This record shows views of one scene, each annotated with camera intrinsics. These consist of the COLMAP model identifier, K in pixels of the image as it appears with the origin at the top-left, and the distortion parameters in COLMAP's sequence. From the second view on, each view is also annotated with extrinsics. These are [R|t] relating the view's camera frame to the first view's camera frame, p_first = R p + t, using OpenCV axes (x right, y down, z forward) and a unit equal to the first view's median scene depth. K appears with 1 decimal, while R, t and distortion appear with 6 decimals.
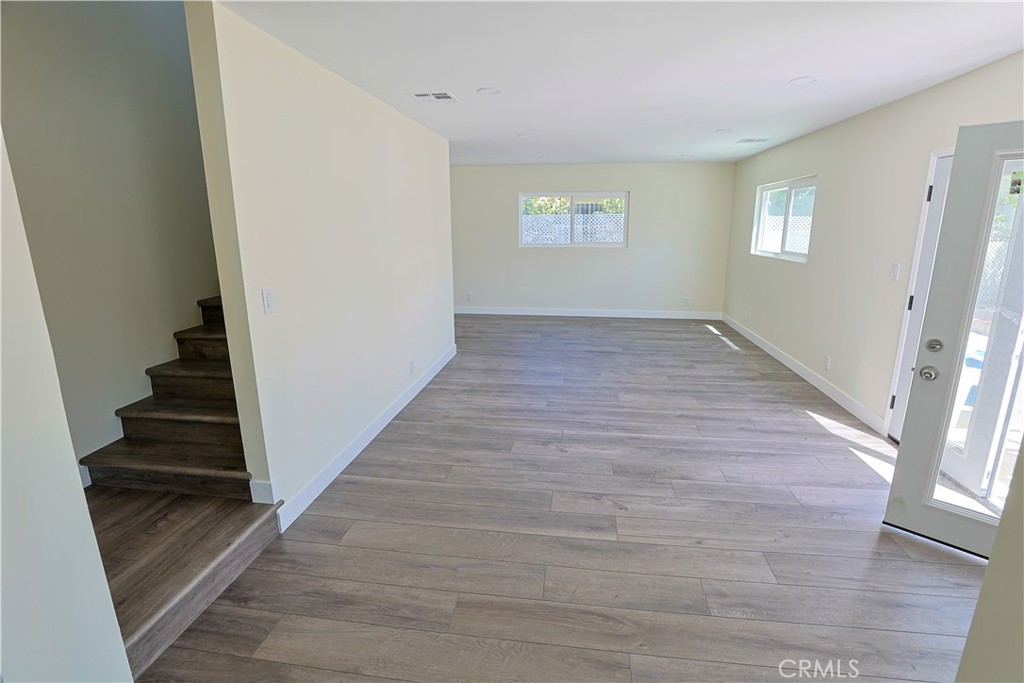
lens RADIAL K [[494.1, 0, 515.1], [0, 494.1, 341.2], [0, 0, 1]] dist [-0.037851, 0.008758]
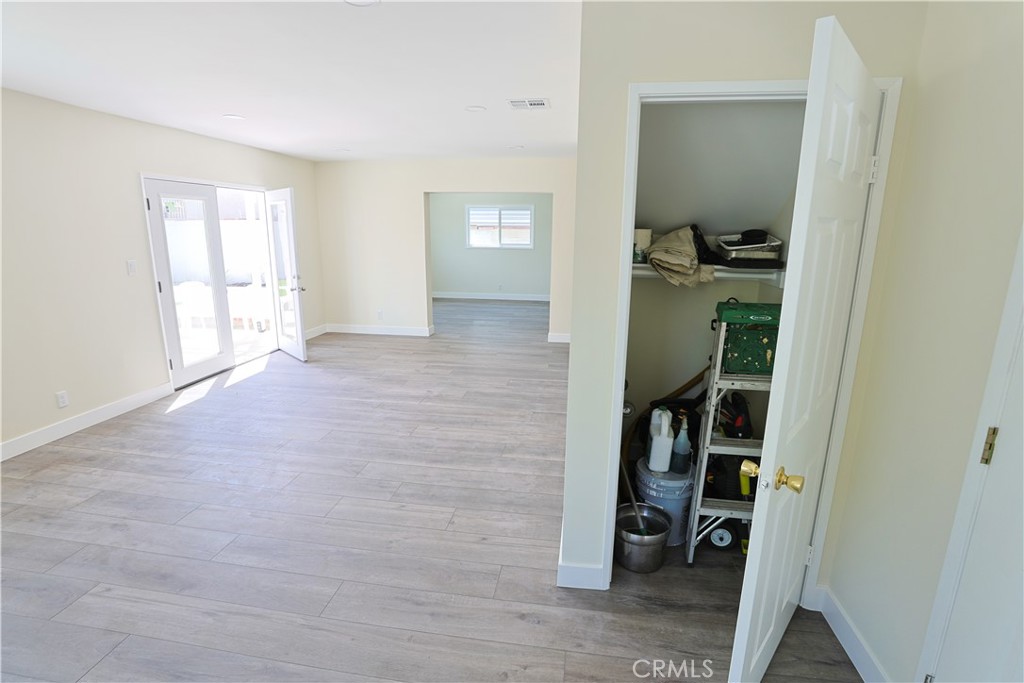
lens RADIAL K [[494.1, 0, 511.5], [0, 494.1, 346.3], [0, 0, 1]] dist [-0.037851, 0.008758]
pose [[-0.999814, -0.010144, 0.016429, -0.133452], [-0.001561, 0.890565, 0.454853, -0.447239], [-0.019245, 0.454743, -0.890415, 1.859484]]
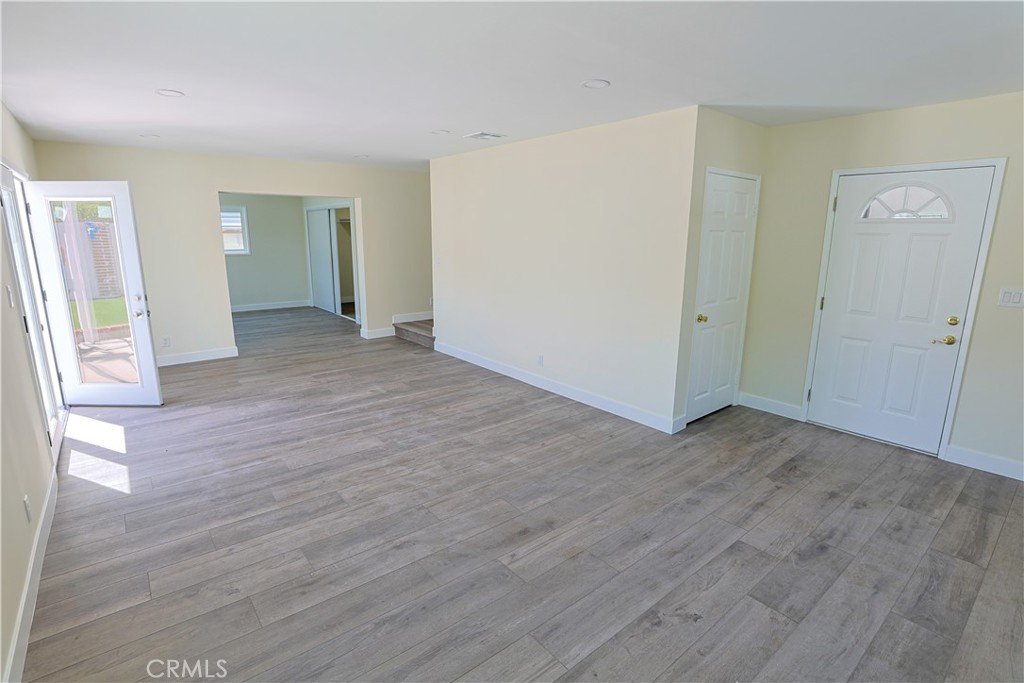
lens RADIAL K [[494.1, 0, 511.0], [0, 494.1, 340.3], [0, 0, 1]] dist [-0.037851, 0.008758]
pose [[-0.682051, 0.153159, -0.715087, 0.704338], [-0.177515, 0.913905, 0.365056, -0.432196], [0.709433, 0.375925, -0.596142, 1.779973]]
